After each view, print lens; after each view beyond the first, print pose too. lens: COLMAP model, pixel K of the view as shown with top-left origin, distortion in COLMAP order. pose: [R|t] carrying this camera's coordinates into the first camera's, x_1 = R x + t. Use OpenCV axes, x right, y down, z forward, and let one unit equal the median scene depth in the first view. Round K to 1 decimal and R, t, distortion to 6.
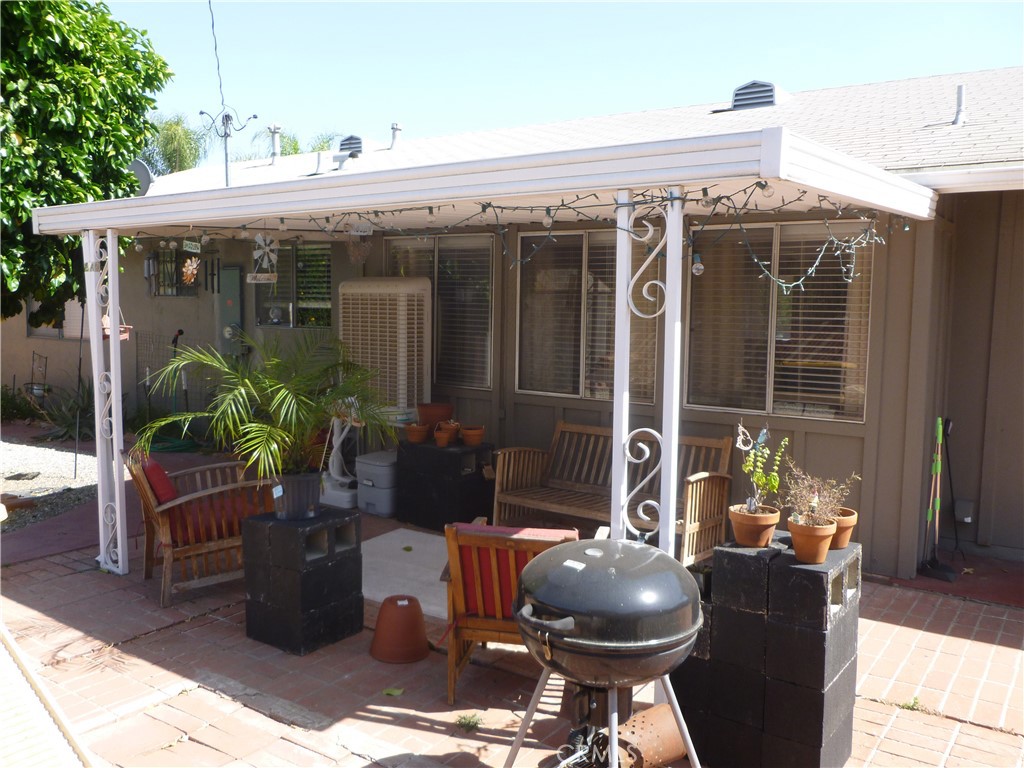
lens RADIAL K [[886.5, 0, 511.9], [0, 886.5, 382.7], [0, 0, 1]] dist [-0.021856, -0.018054]
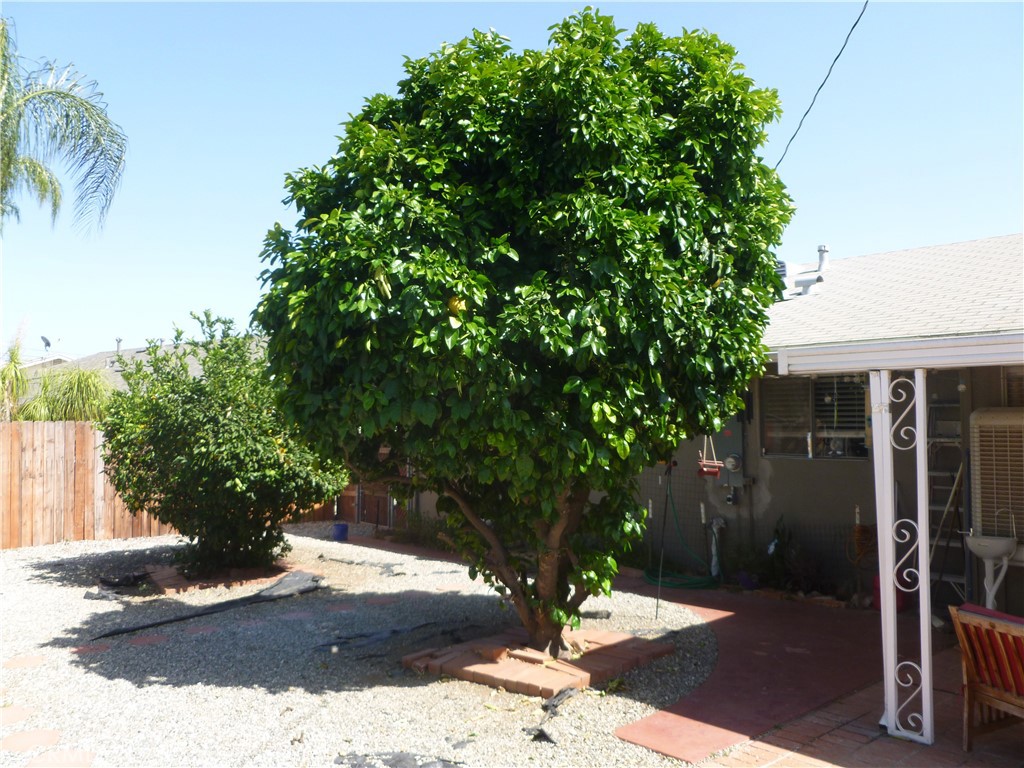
lens RADIAL K [[886.5, 0, 511.3], [0, 886.5, 384.4], [0, 0, 1]] dist [-0.021856, -0.018054]
pose [[0.978943, -0.023929, -0.202725, -0.641198], [-0.002072, 0.991890, -0.127086, -0.032880], [0.204122, 0.124830, 0.970954, -0.013109]]
